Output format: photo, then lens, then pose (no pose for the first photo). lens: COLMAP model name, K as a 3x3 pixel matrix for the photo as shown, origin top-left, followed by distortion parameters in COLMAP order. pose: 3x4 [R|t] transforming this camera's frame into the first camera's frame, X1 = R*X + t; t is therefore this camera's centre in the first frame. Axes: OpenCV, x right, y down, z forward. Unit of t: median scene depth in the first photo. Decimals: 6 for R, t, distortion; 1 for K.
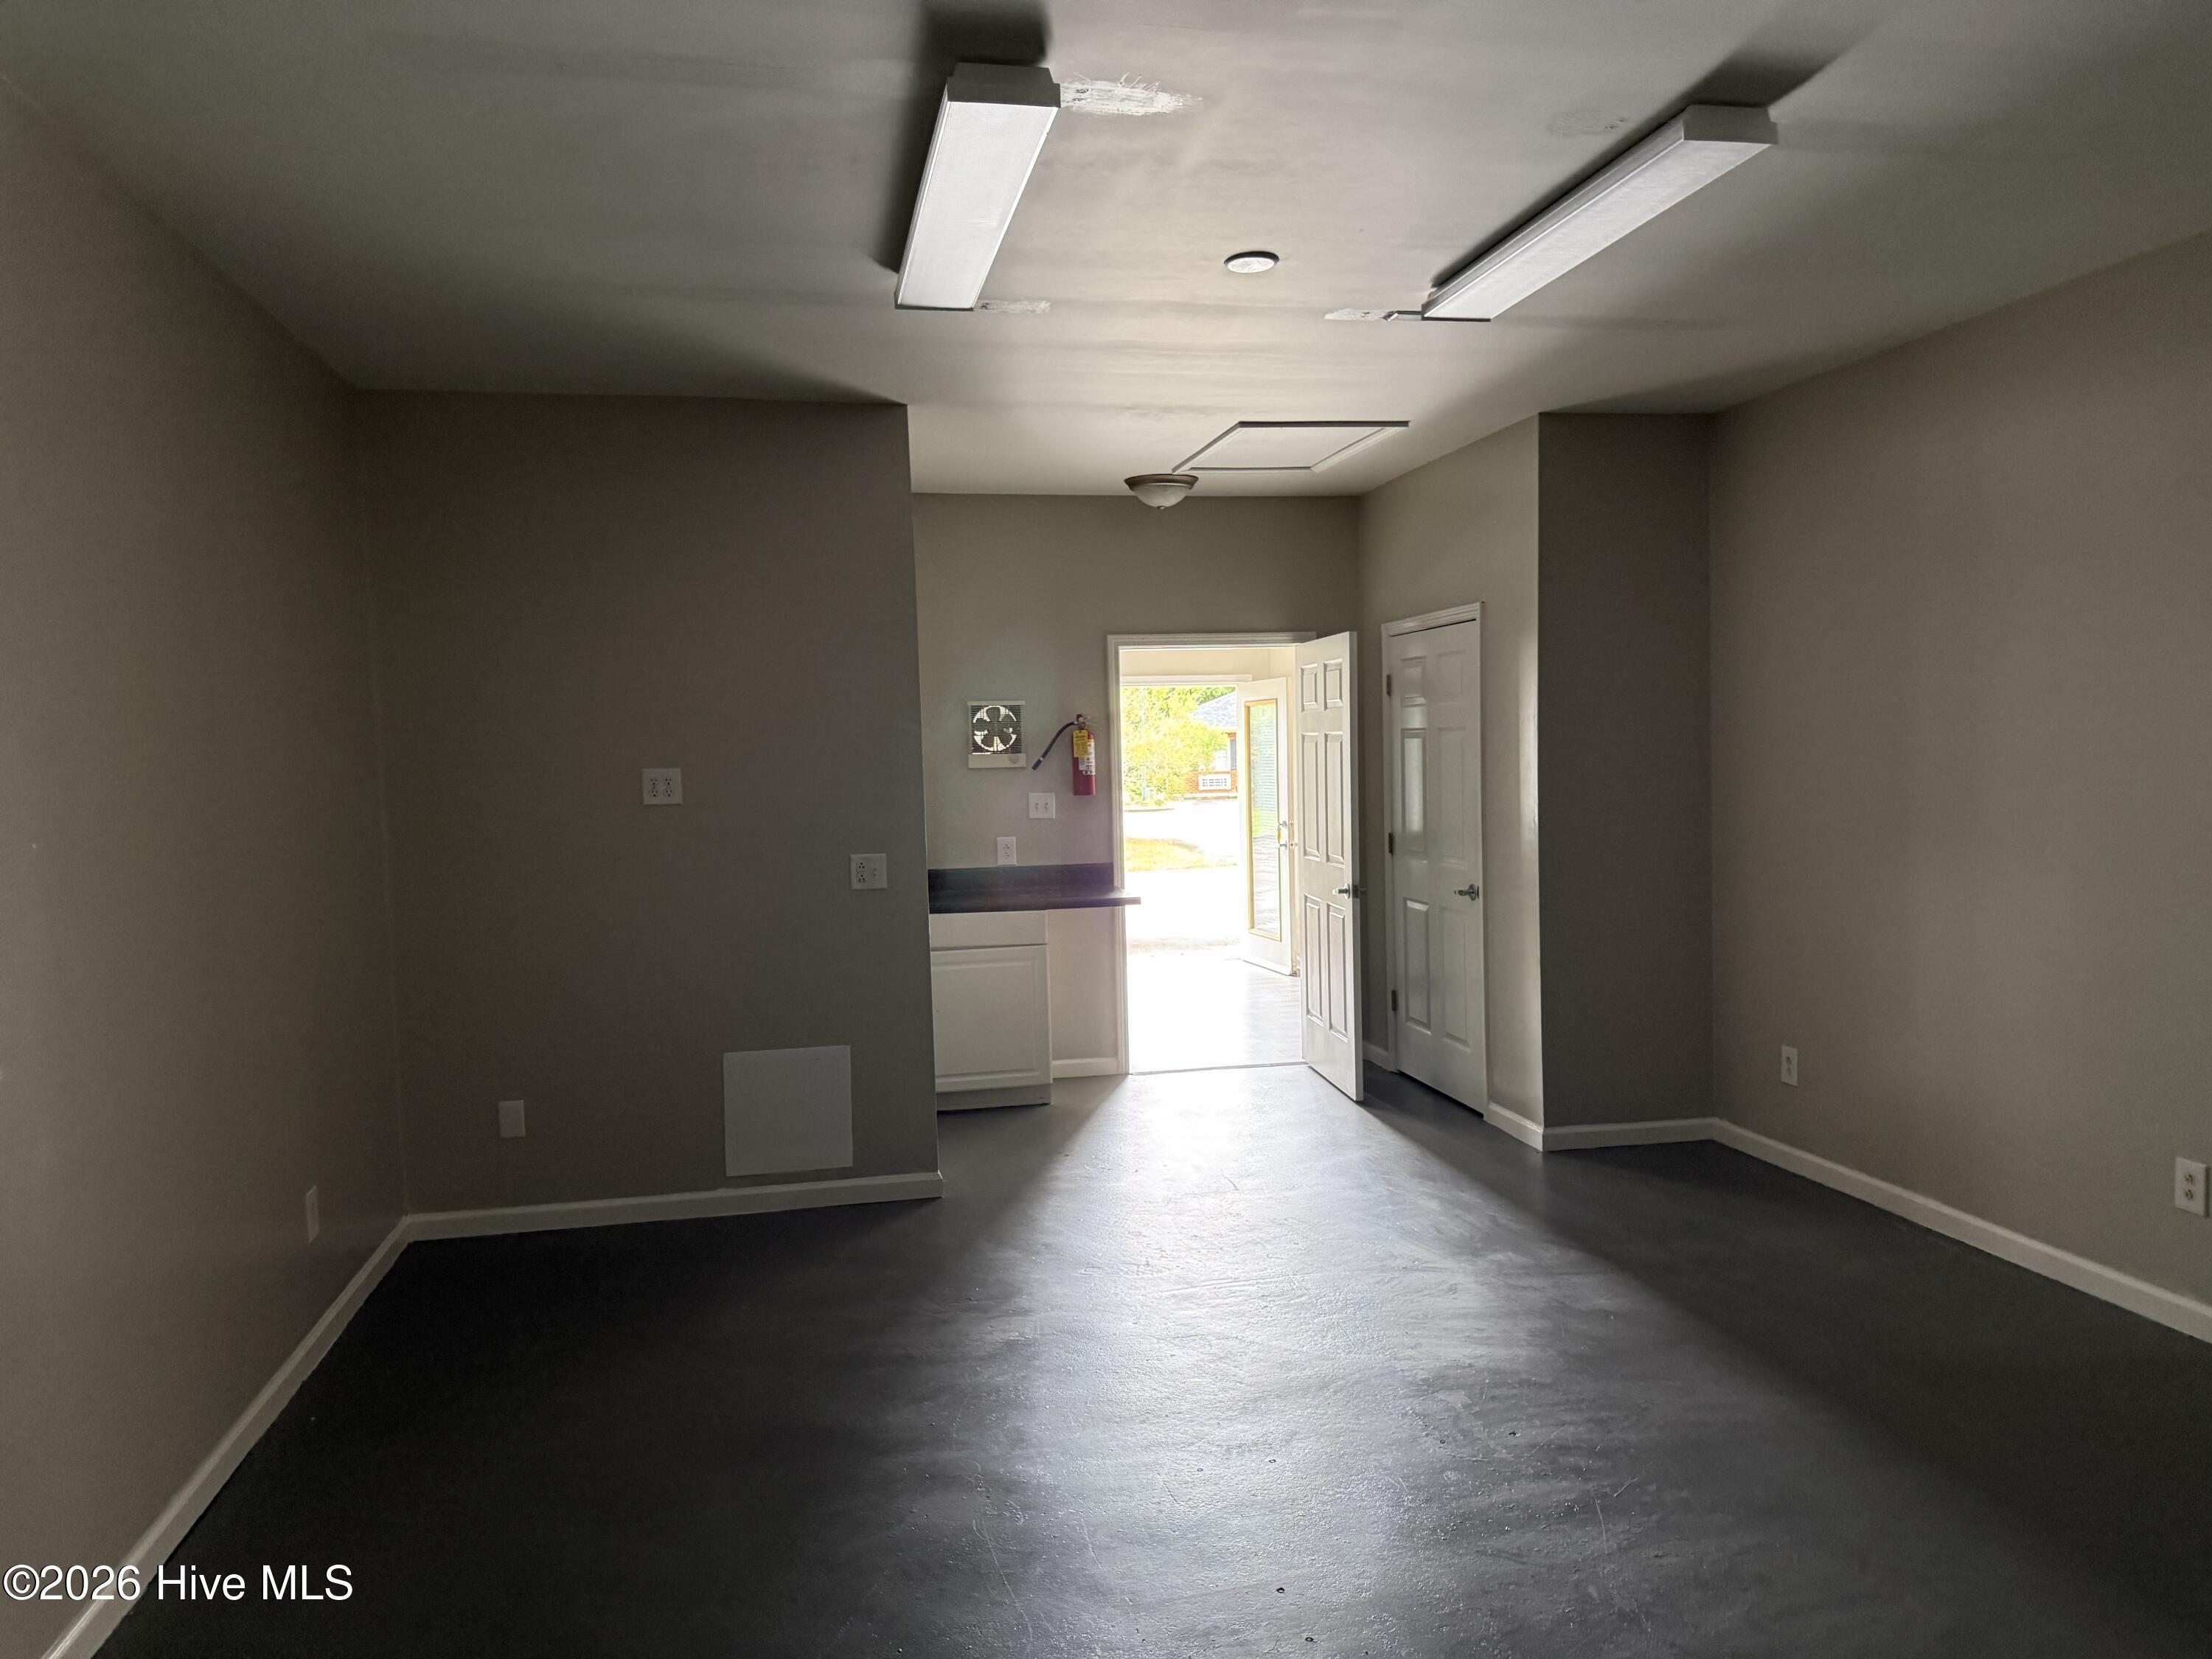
lens RADIAL K [[1578.3, 0, 1115.2], [0, 1578.3, 823.6], [0, 0, 1]] dist [0.067842, -0.095076]
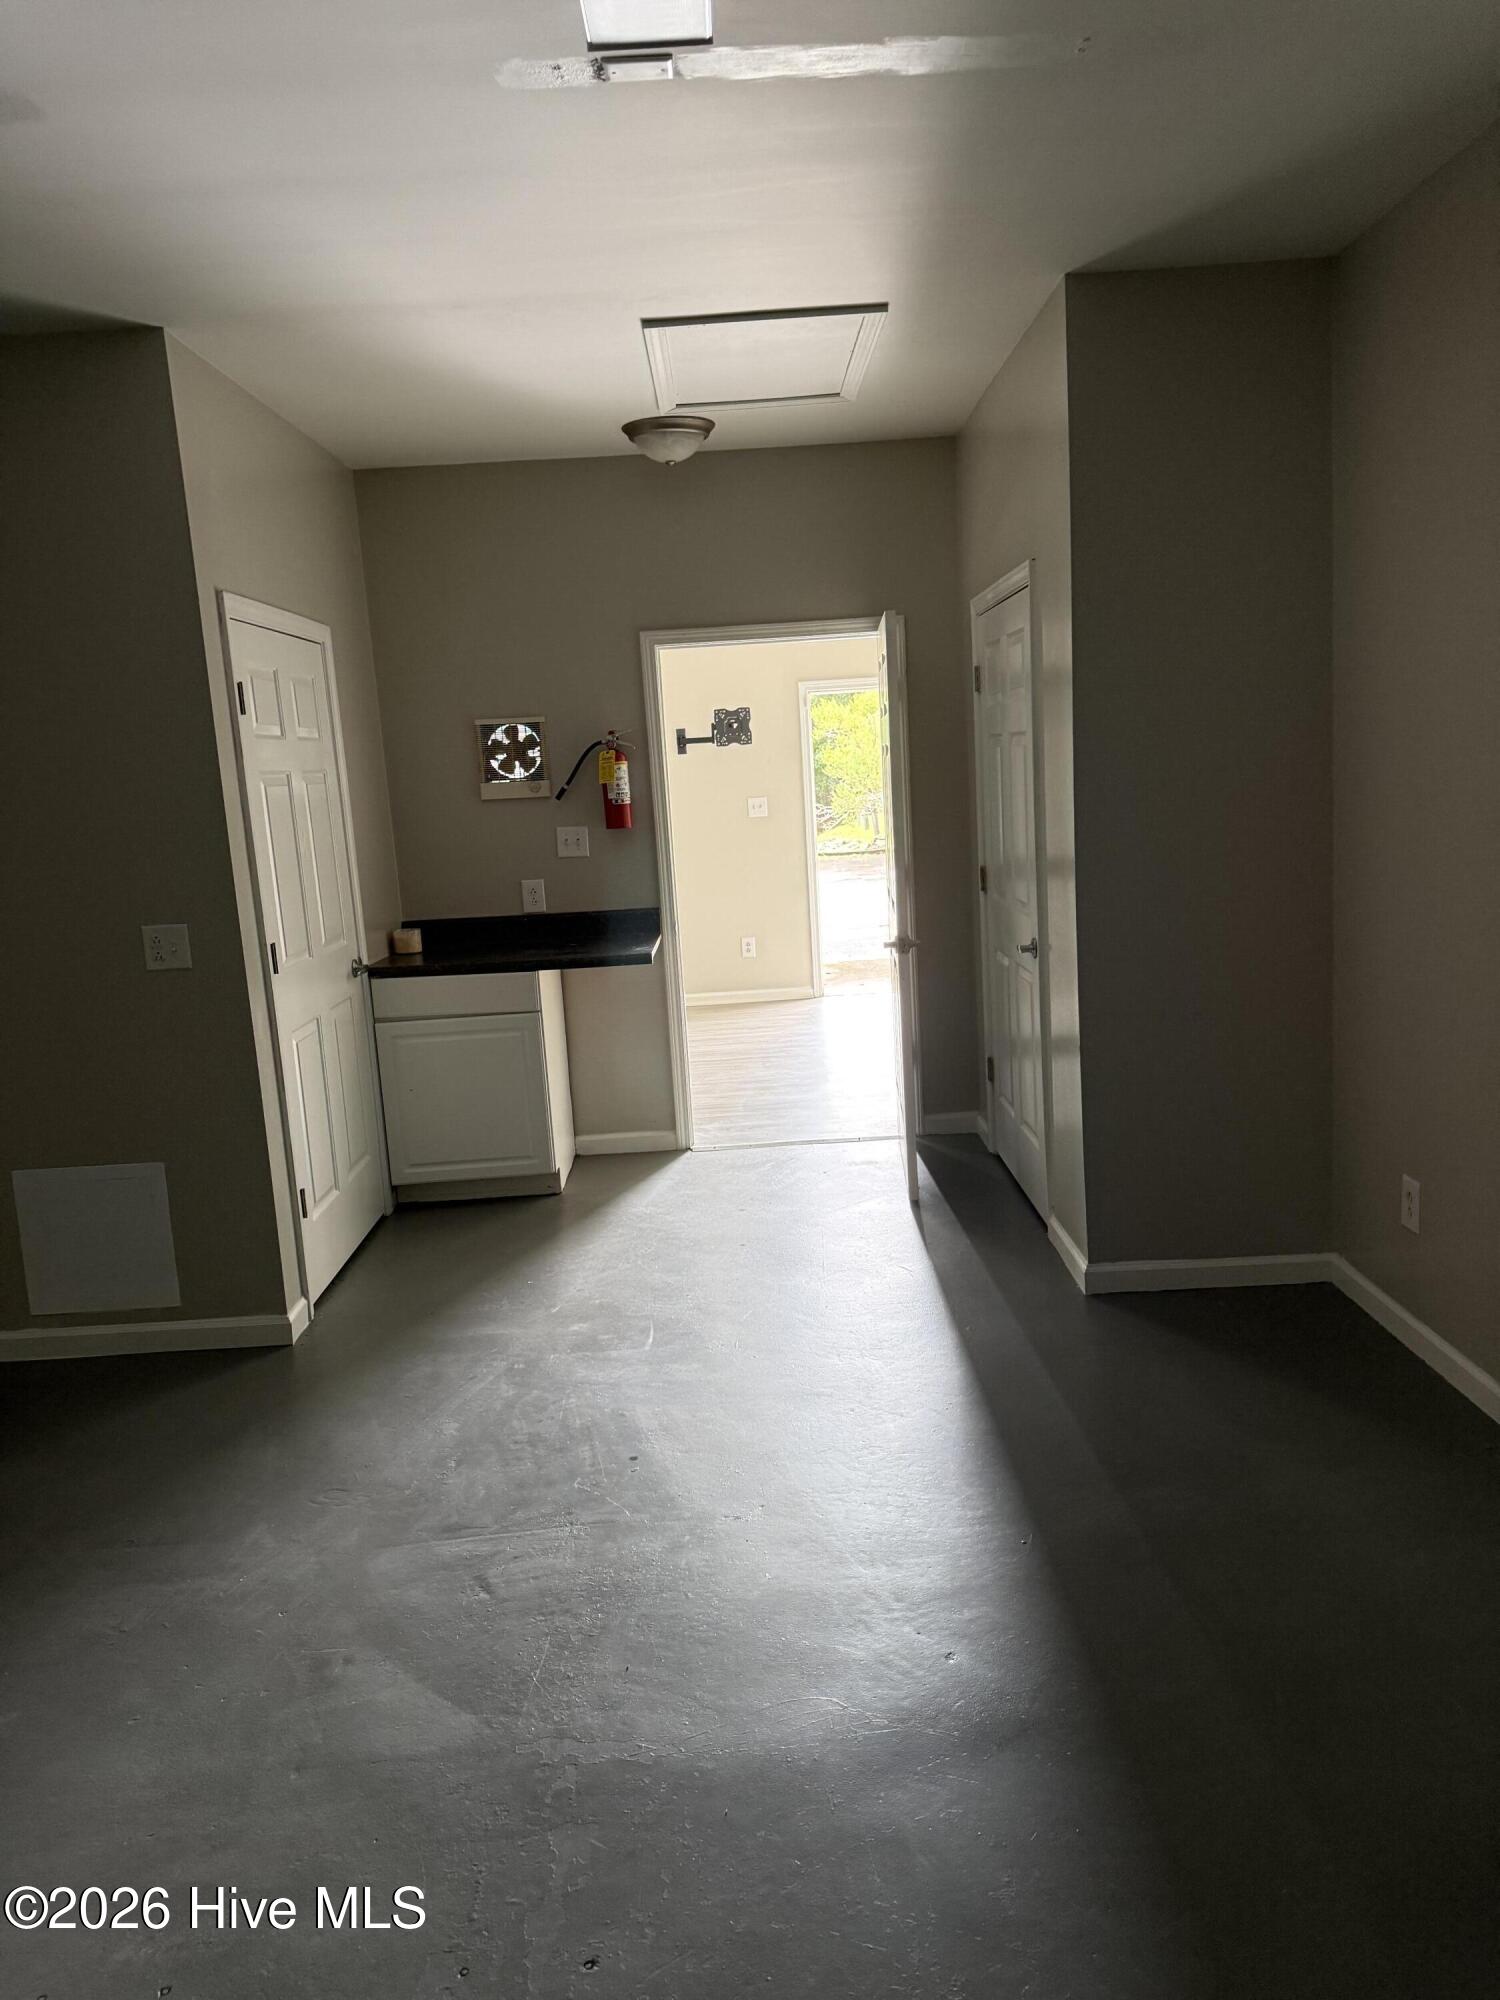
lens RADIAL K [[1427.0, 0, 781.2], [0, 1427.0, 993.2], [0, 0, 1]] dist [0.067842, -0.095076]
pose [[0.982854, -0.002739, -0.184364, 0.220945], [0.024598, 0.992900, 0.116377, -0.018392], [0.182736, -0.118917, 0.975944, 0.278124]]
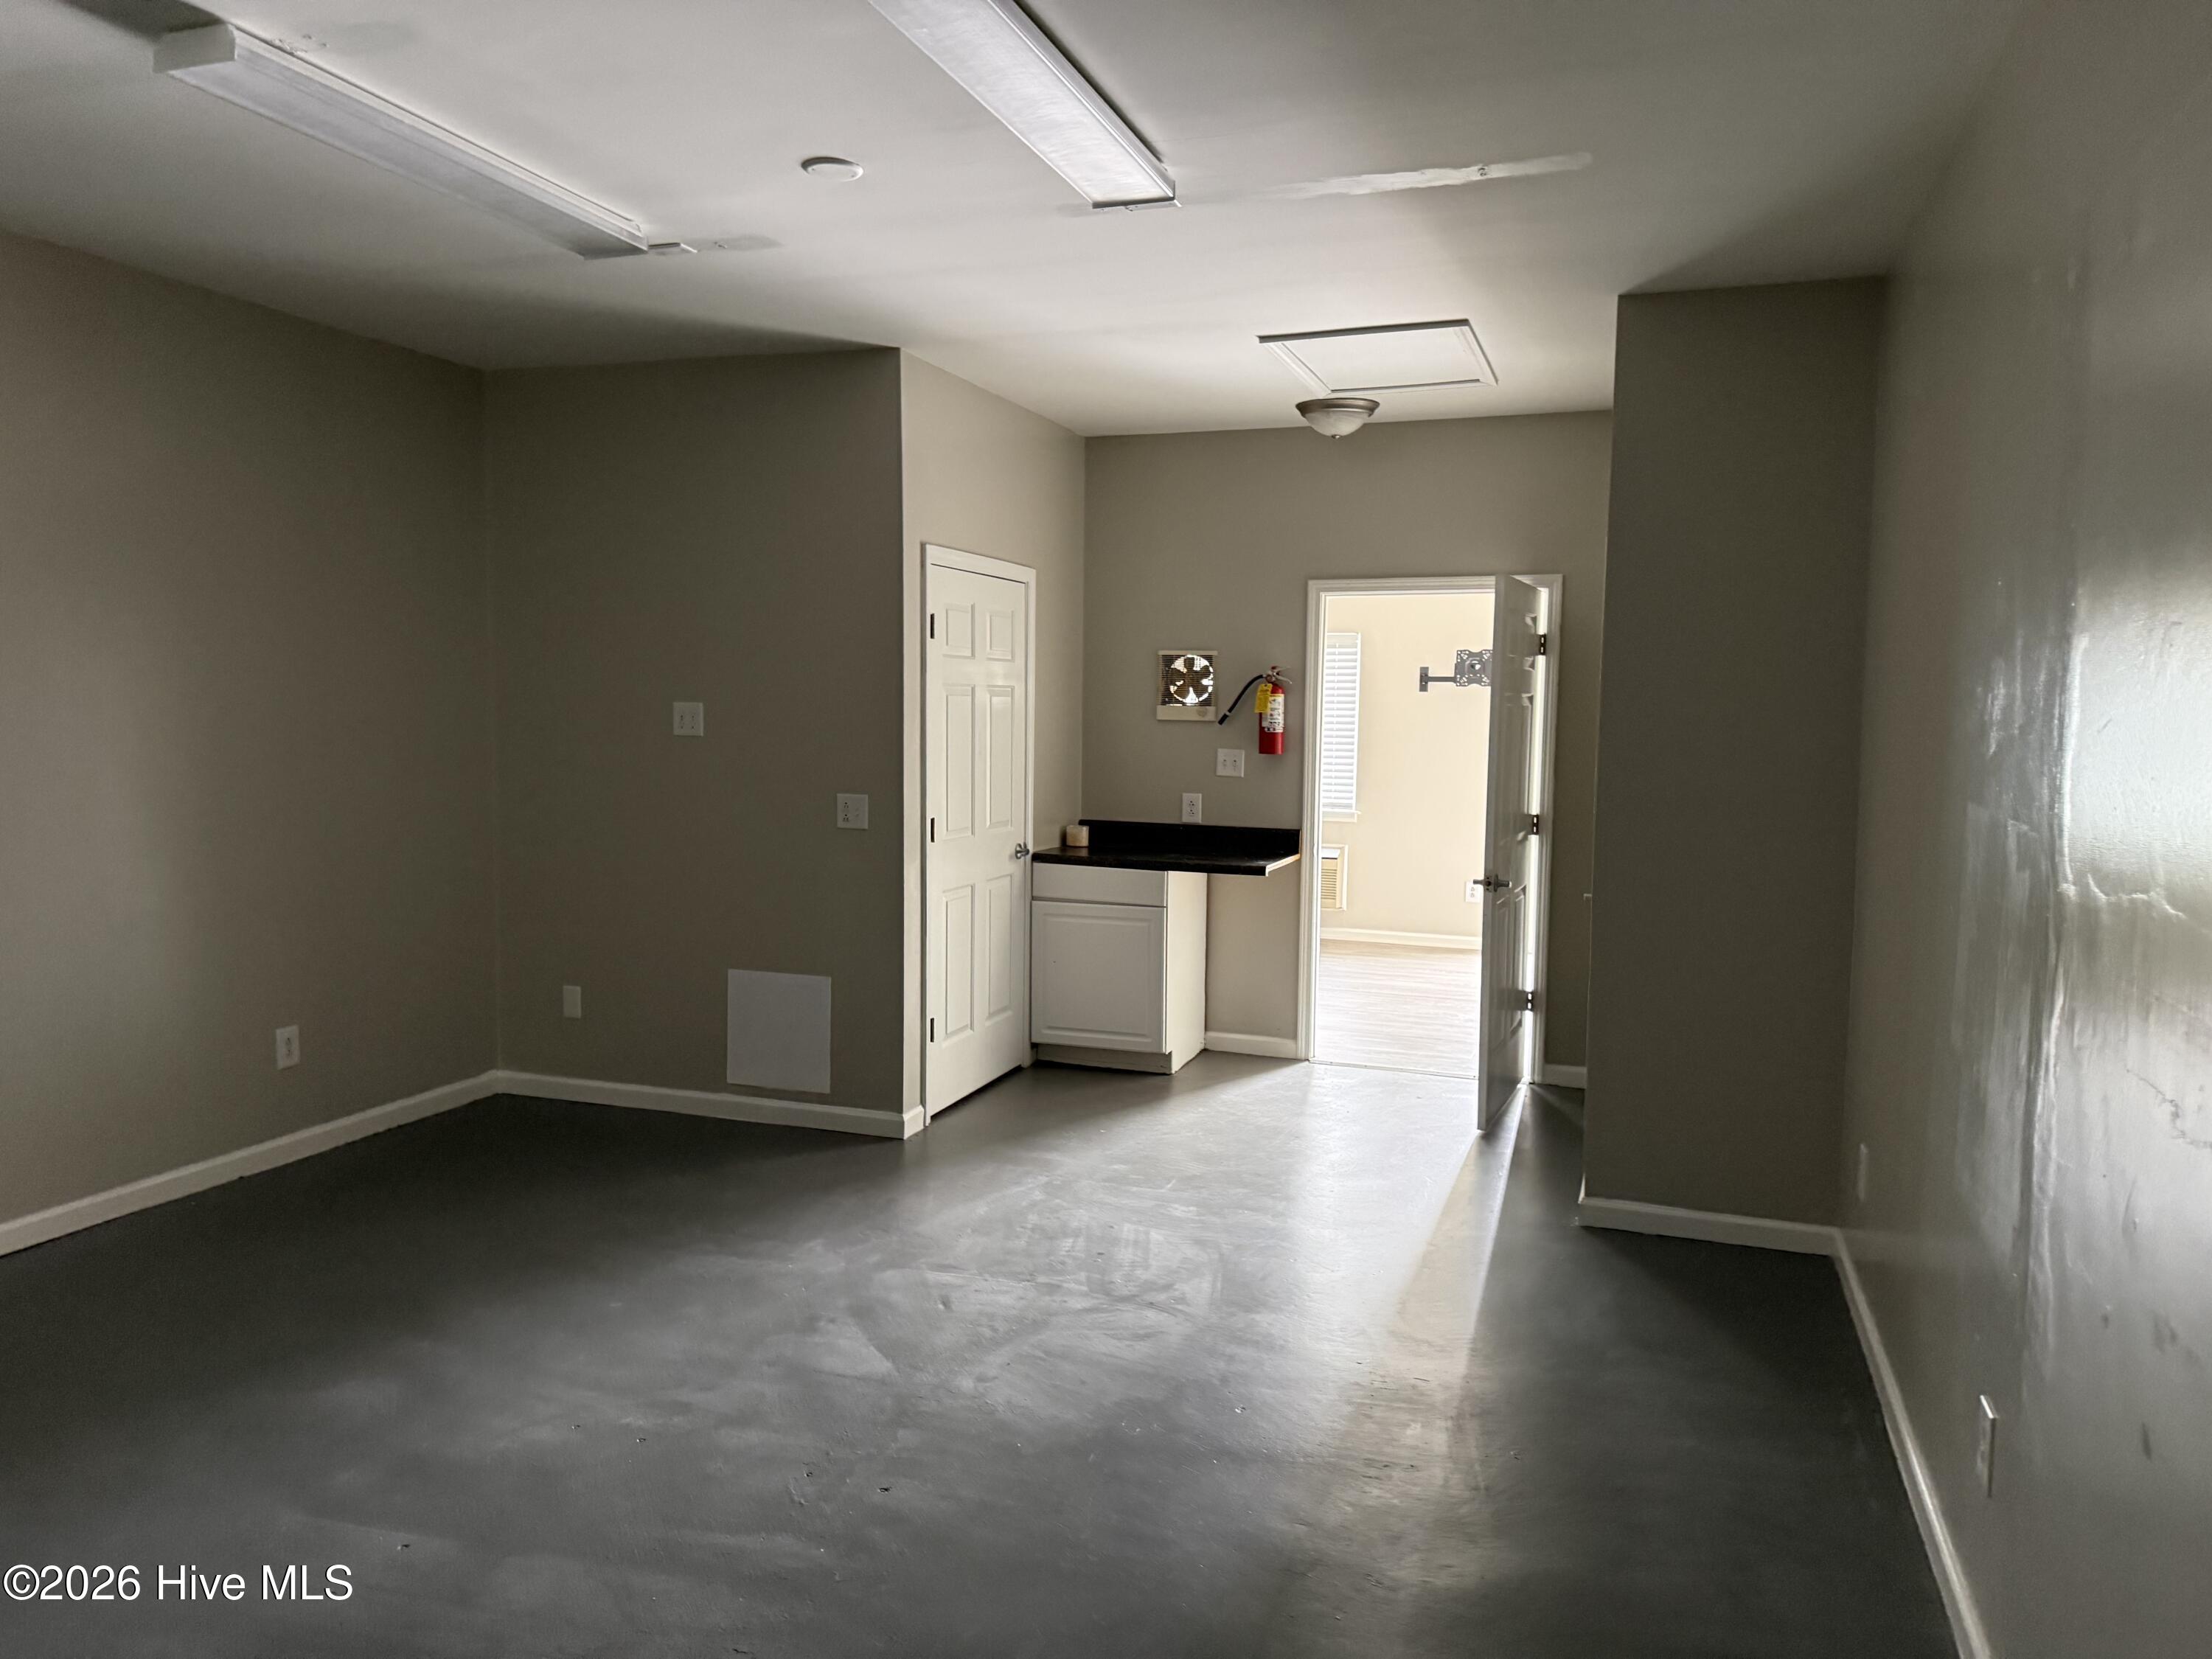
lens RADIAL K [[1578.3, 0, 1101.4], [0, 1578.3, 815.6], [0, 0, 1]] dist [0.067842, -0.095076]
pose [[0.851297, 0.073805, -0.519468, 0.408432], [-0.060627, 0.997262, 0.042336, -0.016137], [0.521170, -0.004547, 0.853441, 0.165735]]
